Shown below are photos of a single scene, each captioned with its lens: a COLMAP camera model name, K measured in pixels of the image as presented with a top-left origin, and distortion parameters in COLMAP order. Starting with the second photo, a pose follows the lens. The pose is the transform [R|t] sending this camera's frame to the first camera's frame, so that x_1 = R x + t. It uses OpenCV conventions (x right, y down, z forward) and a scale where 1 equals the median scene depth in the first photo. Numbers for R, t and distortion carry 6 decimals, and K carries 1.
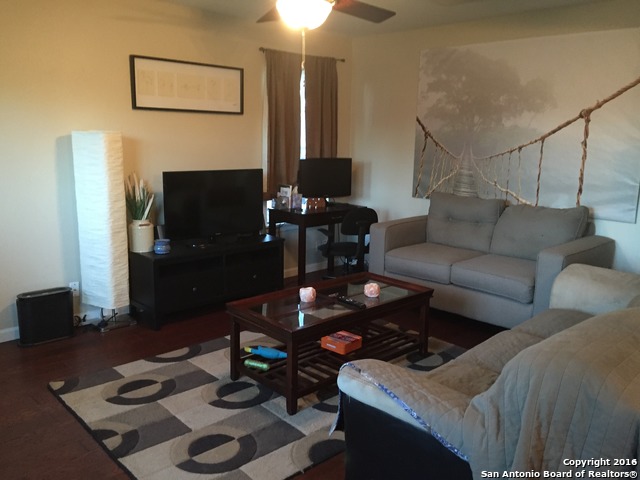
lens RADIAL K [[539.4, 0, 321.6], [0, 539.4, 238.9], [0, 0, 1]] dist [0.000840, -0.013112]
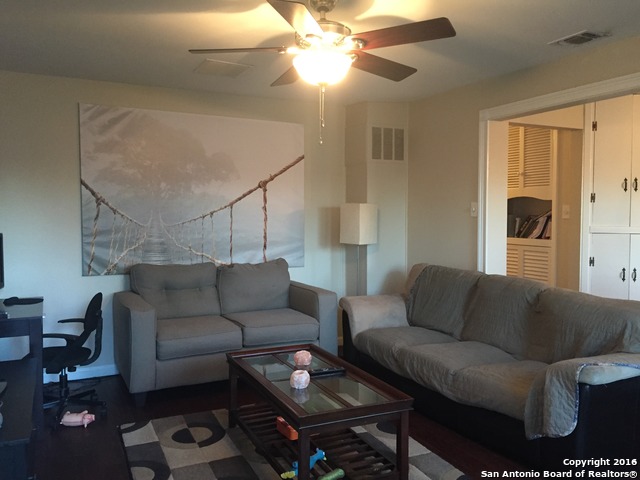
lens RADIAL K [[539.4, 0, 321.9], [0, 539.4, 239.6], [0, 0, 1]] dist [0.000840, -0.013112]
pose [[0.297176, -0.066752, 0.952486, -0.586175], [0.178602, 0.983832, 0.013225, -0.090503], [-0.937970, 0.166186, 0.304294, 0.466780]]
